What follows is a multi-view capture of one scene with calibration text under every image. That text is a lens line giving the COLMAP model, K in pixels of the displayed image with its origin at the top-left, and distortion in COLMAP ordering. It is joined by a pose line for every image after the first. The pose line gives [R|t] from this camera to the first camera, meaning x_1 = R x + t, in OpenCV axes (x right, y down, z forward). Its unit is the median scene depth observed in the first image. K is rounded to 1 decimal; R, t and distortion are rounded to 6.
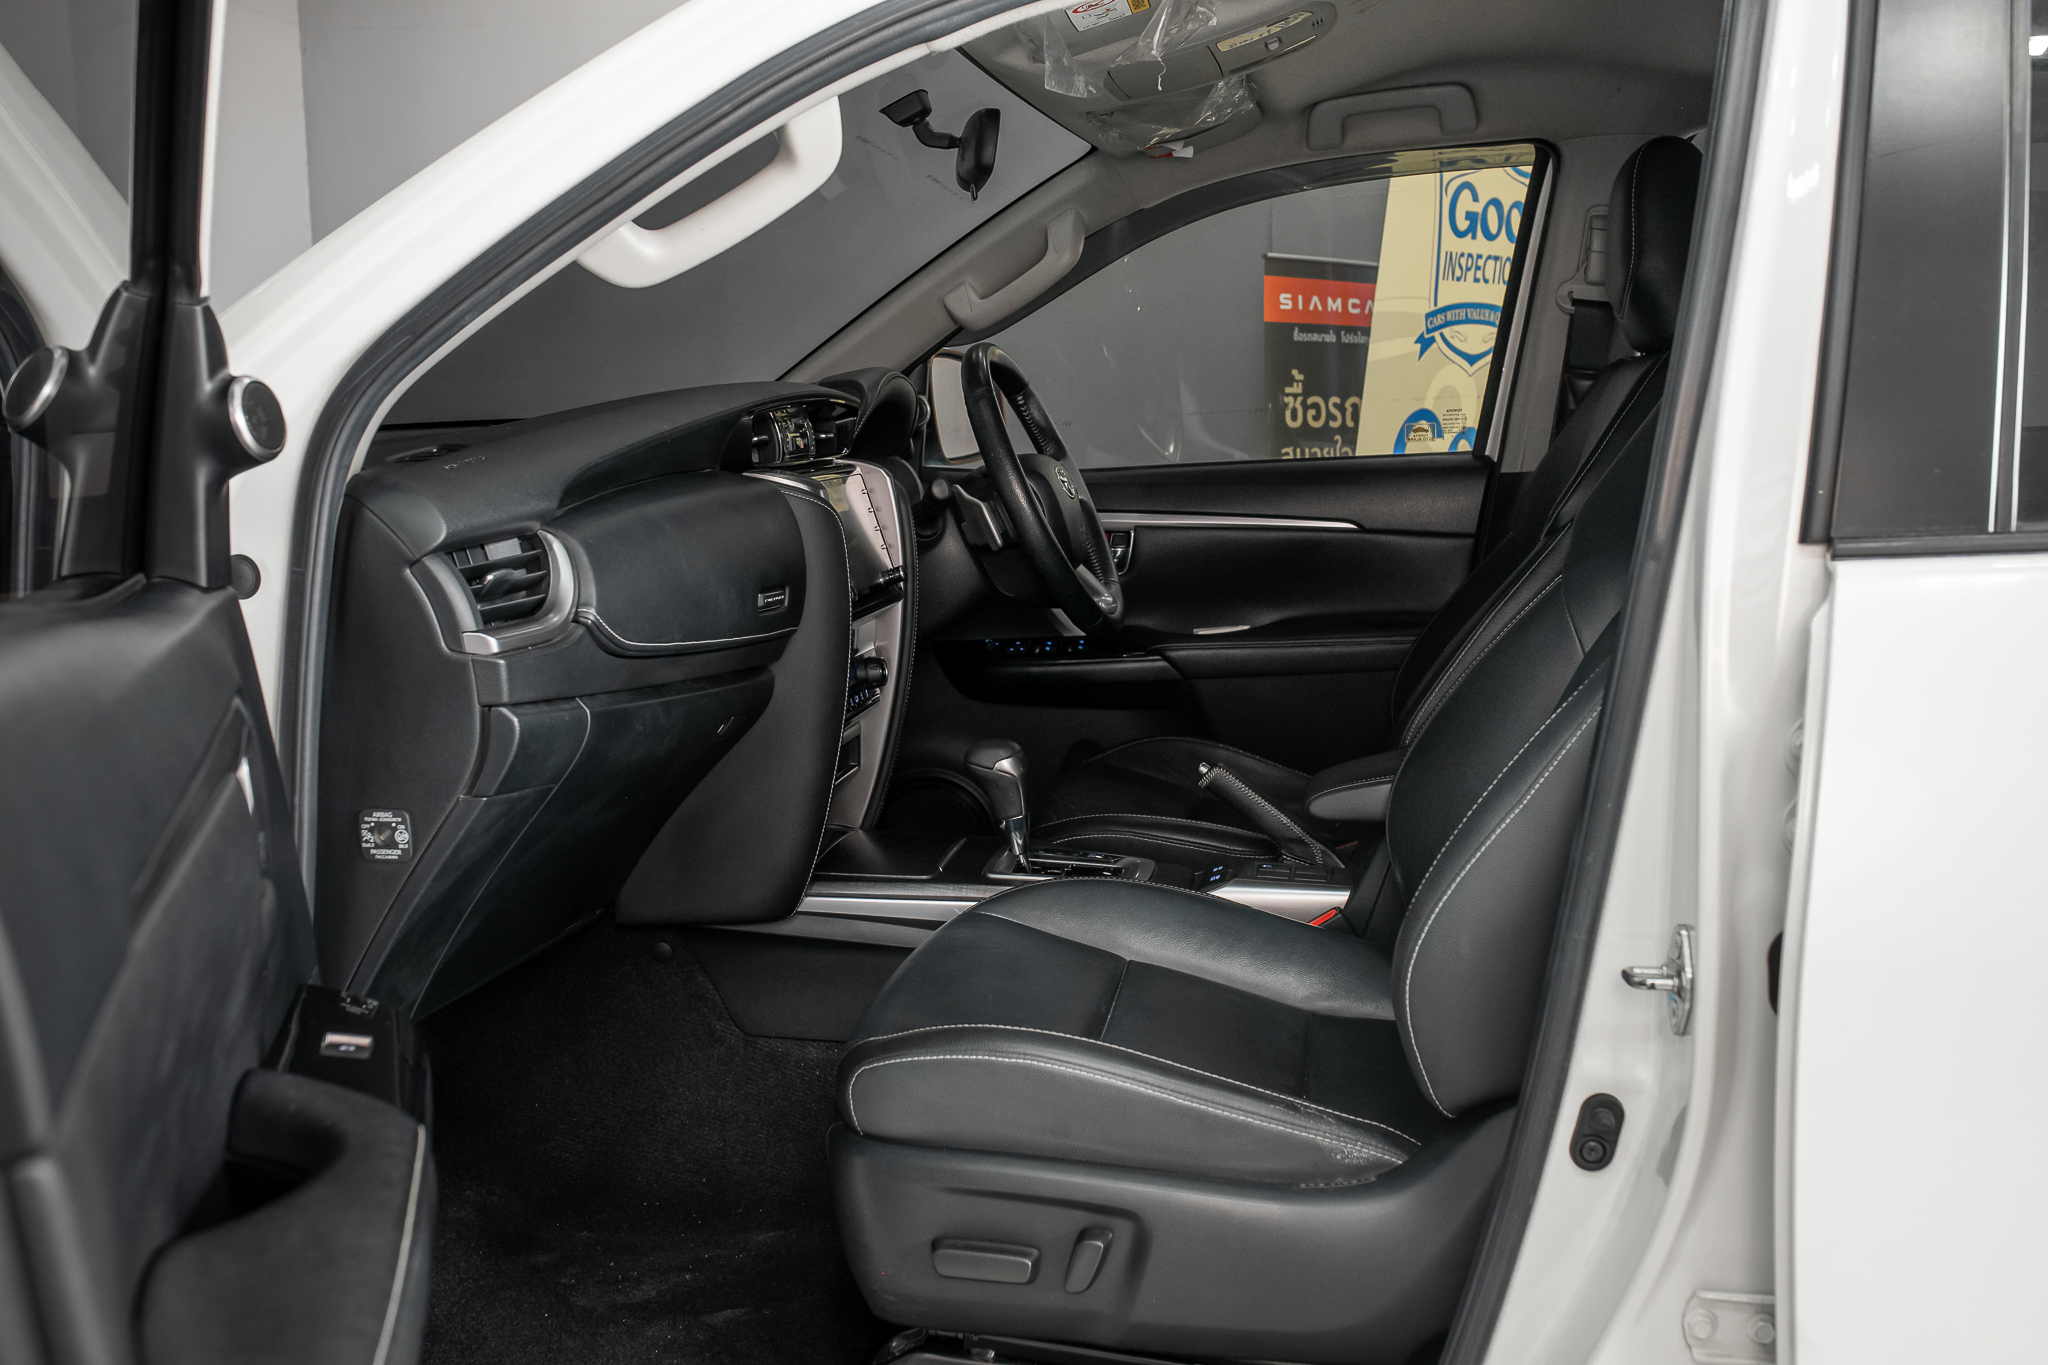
lens RADIAL K [[2011.0, 0, 1028.9], [0, 2011.0, 685.5], [0, 0, 1]] dist [-0.036394, 0.000000]
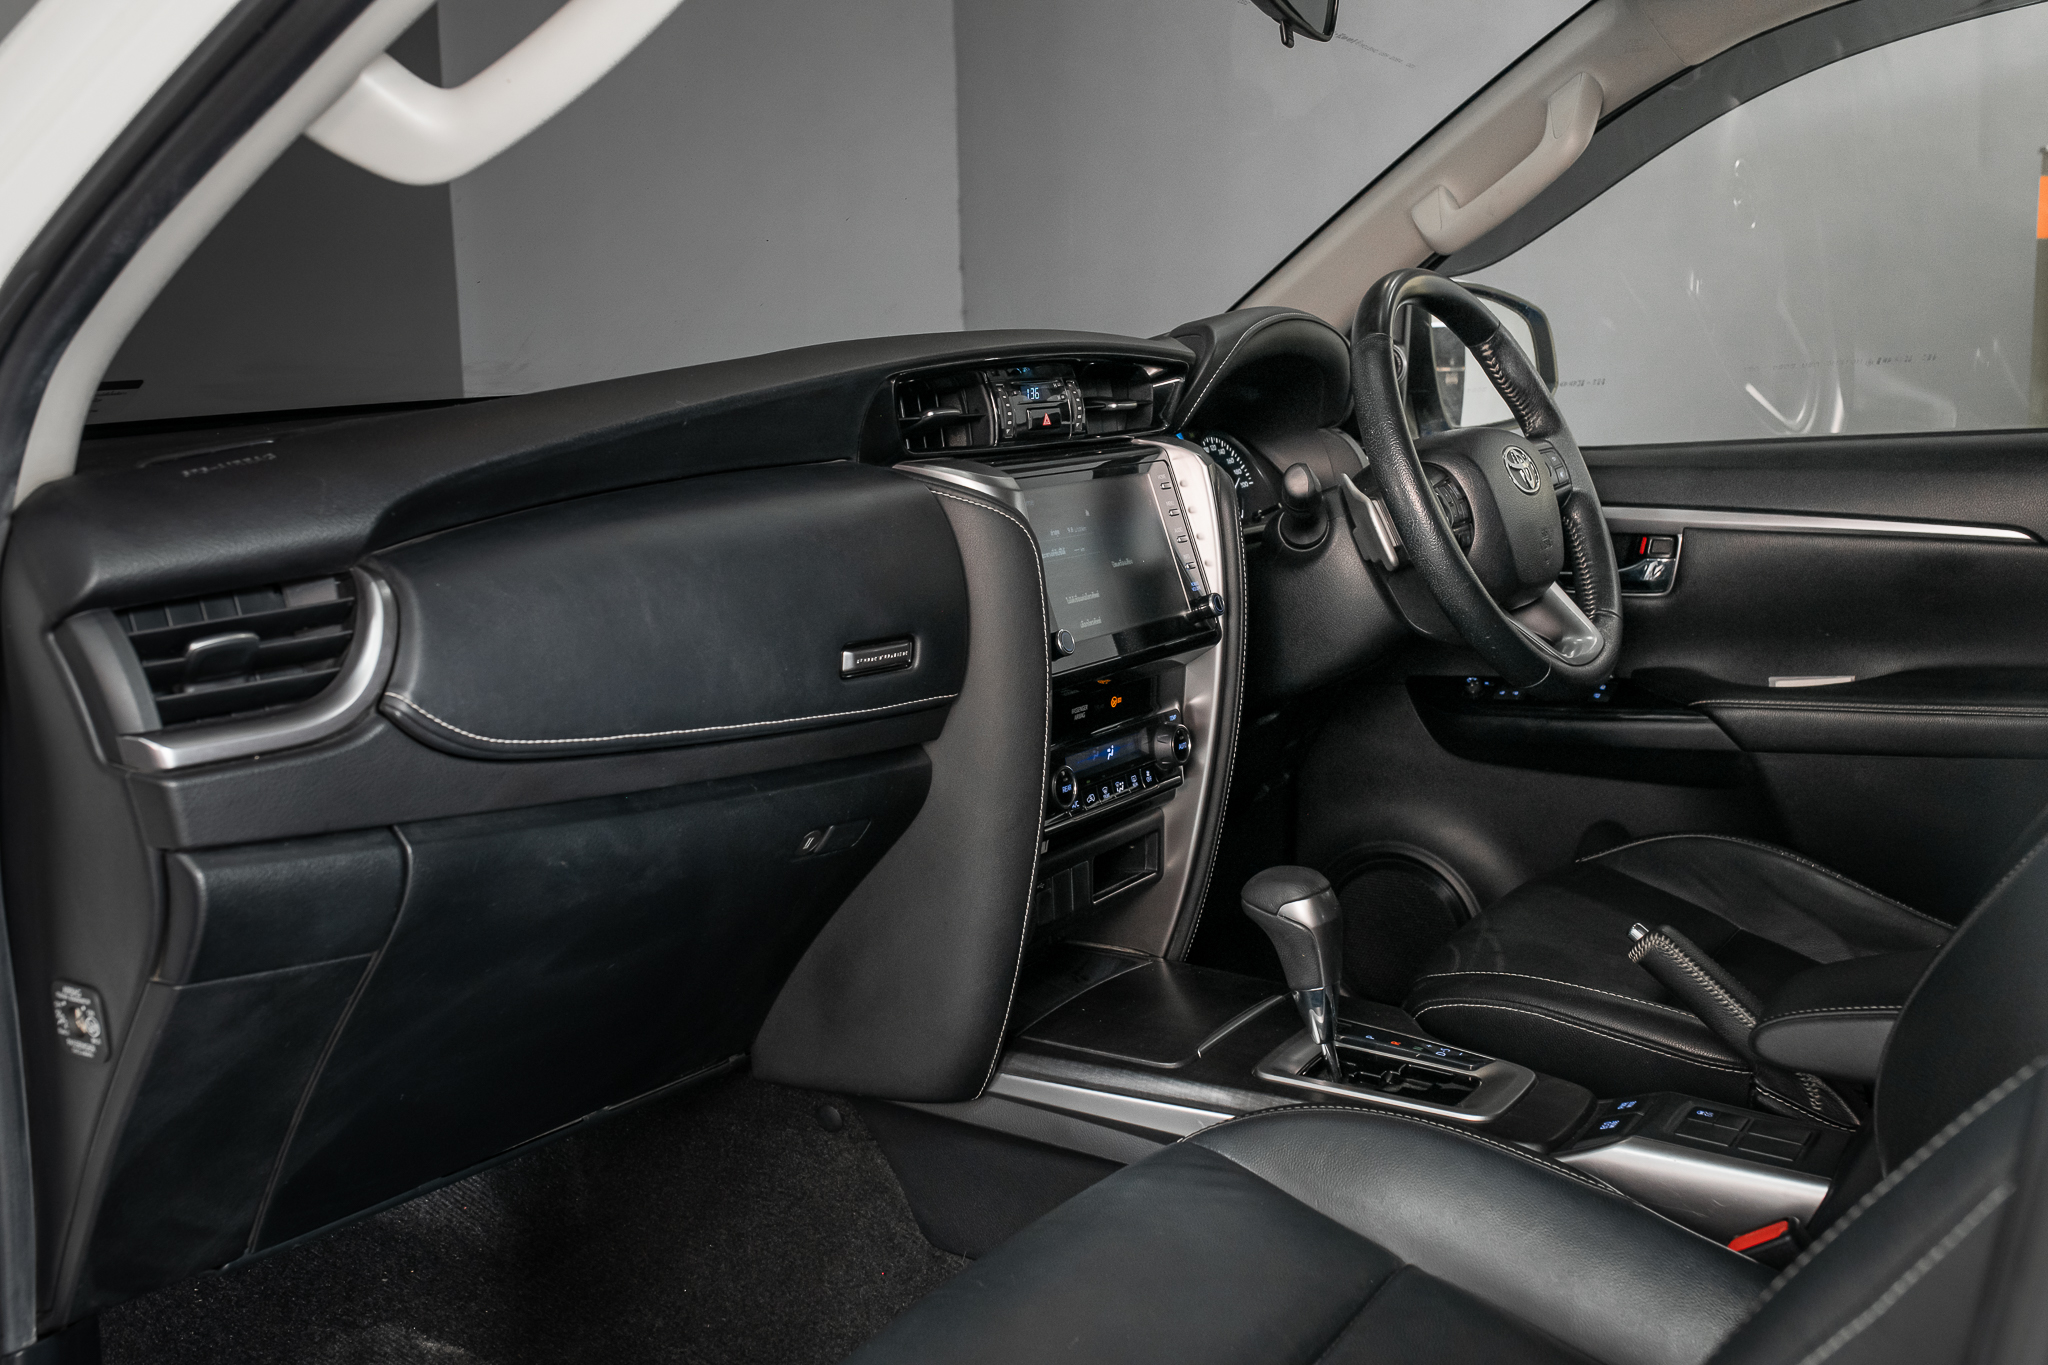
lens RADIAL K [[2011.0, 0, 1018.9], [0, 2011.0, 682.5], [0, 0, 1]] dist [-0.036394, 0.000000]
pose [[0.917198, 0.052109, -0.395010, 0.160337], [-0.042145, 0.998537, 0.033866, -0.052943], [0.396197, -0.014415, 0.918052, 0.359275]]
